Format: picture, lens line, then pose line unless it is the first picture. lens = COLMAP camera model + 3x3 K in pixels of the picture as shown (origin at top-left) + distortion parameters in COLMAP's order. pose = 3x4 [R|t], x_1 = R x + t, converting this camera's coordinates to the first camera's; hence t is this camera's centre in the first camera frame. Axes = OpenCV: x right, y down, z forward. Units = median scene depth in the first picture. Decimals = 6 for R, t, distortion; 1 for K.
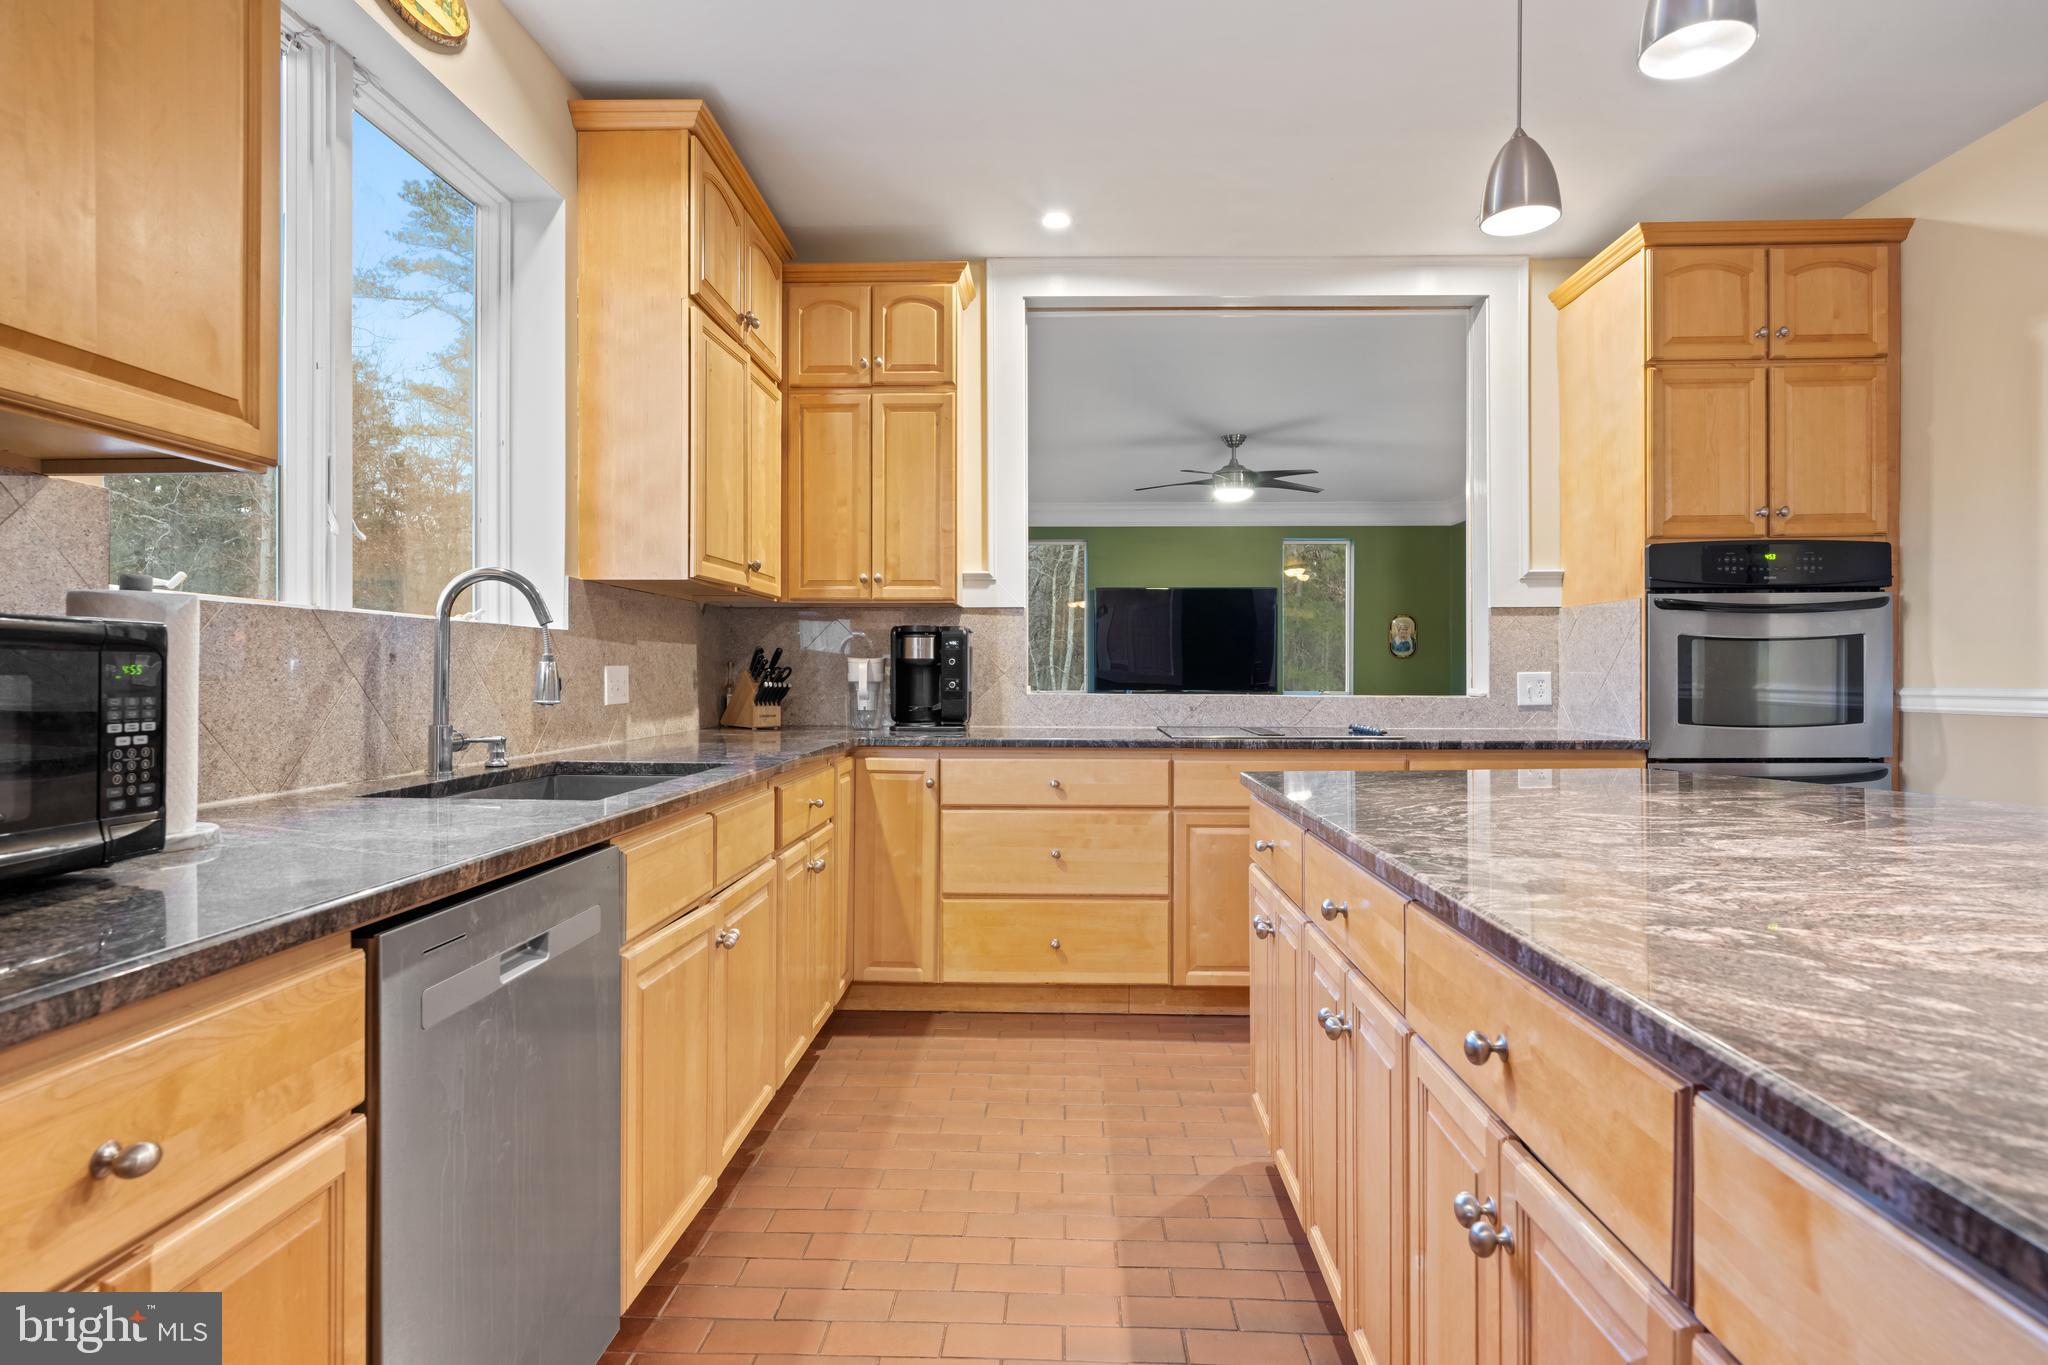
lens RADIAL K [[1129.1, 0, 1022.0], [0, 1129.1, 685.6], [0, 0, 1]] dist [-0.005370, 0.000084]
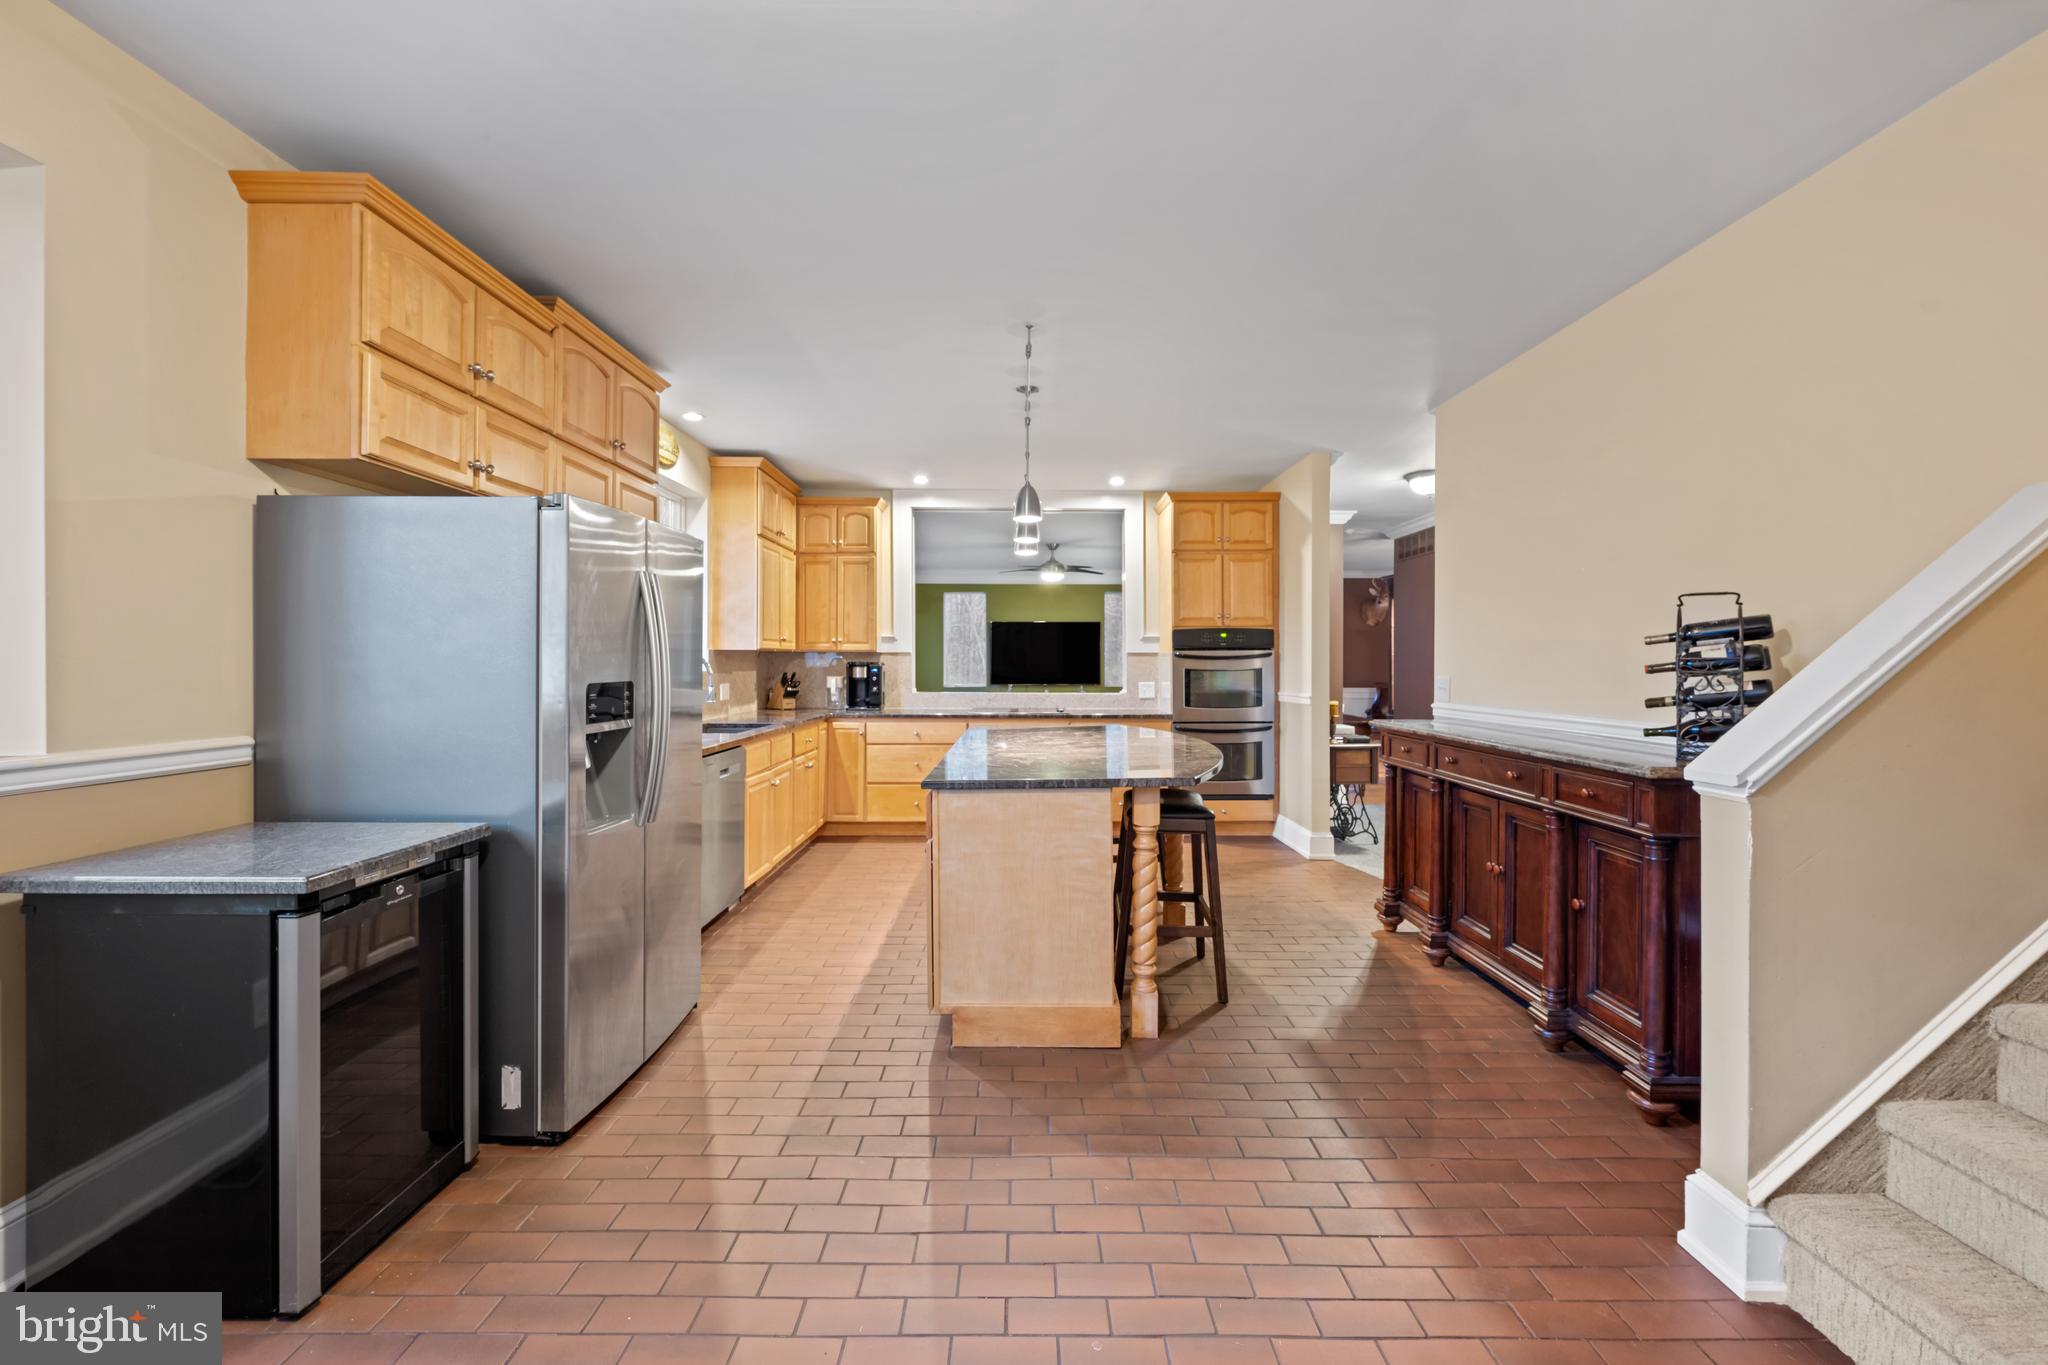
lens RADIAL K [[870.4, 0, 1025.7], [0, 870.4, 665.2], [0, 0, 1]] dist [0.001859, 0.000029]
pose [[0.998891, 0.000271, 0.047072, 0.162451], [0.000158, 0.999959, -0.009095, -0.034198], [-0.047072, 0.009093, 0.998850, -0.749973]]
